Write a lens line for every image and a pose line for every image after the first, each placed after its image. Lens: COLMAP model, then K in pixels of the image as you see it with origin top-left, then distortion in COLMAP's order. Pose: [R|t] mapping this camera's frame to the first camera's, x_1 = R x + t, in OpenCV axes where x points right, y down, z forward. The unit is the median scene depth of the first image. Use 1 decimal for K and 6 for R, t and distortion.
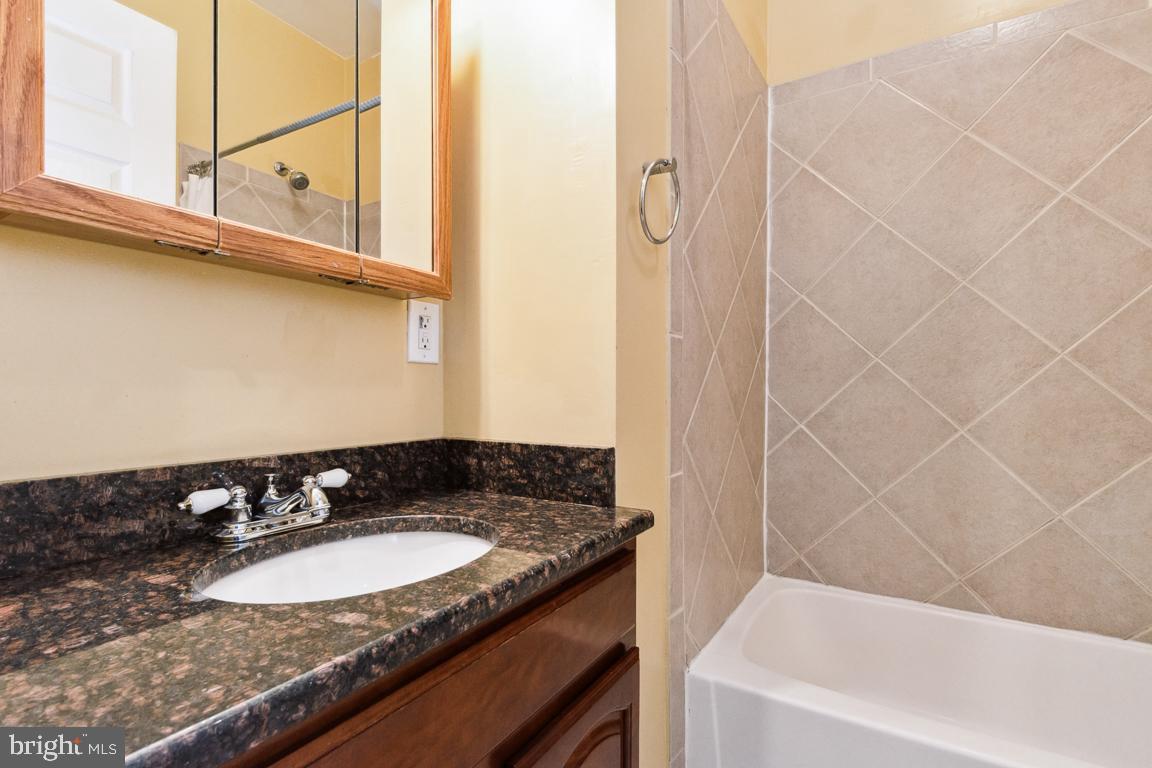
lens RADIAL K [[526.4, 0, 567.4], [0, 526.4, 387.3], [0, 0, 1]] dist [0.016735, -0.012005]
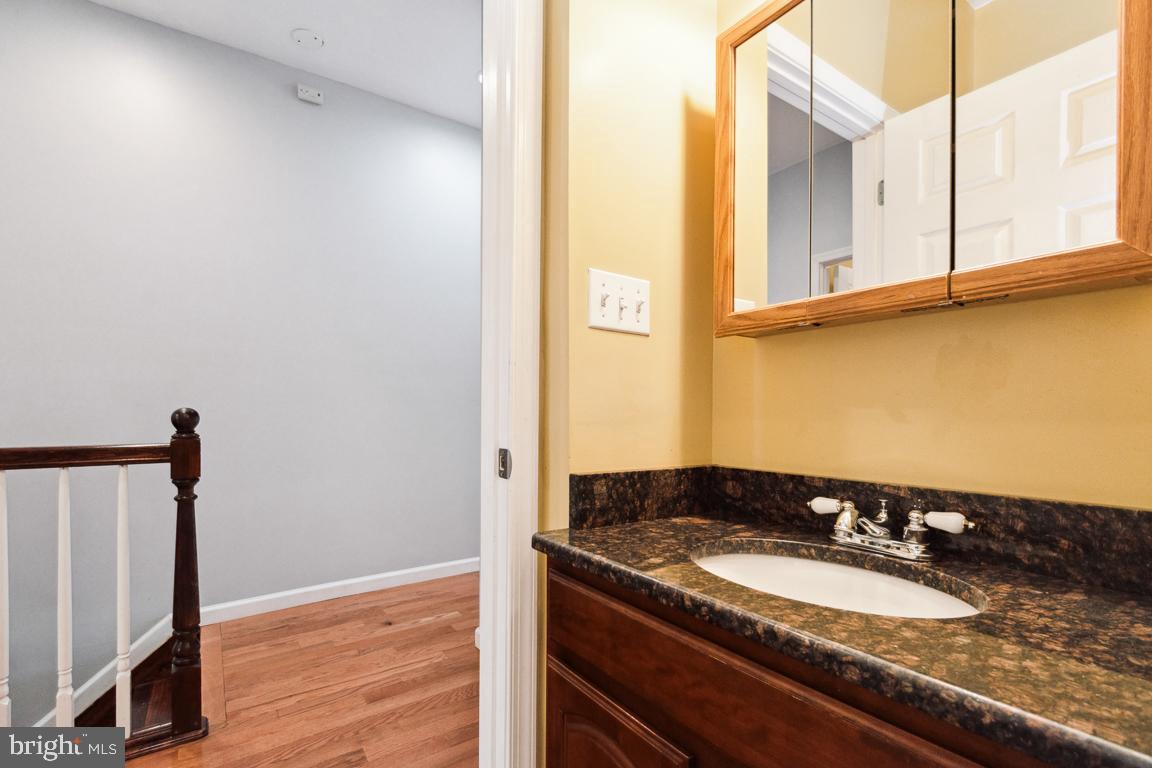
lens RADIAL K [[521.7, 0, 569.8], [0, 521.7, 402.1], [0, 0, 1]] dist [0.021693, -0.012959]
pose [[-0.382784, -0.029193, -0.923377, 0.760738], [-0.003445, 0.999539, -0.030173, -0.005827], [0.923831, -0.008369, -0.382708, 0.862106]]
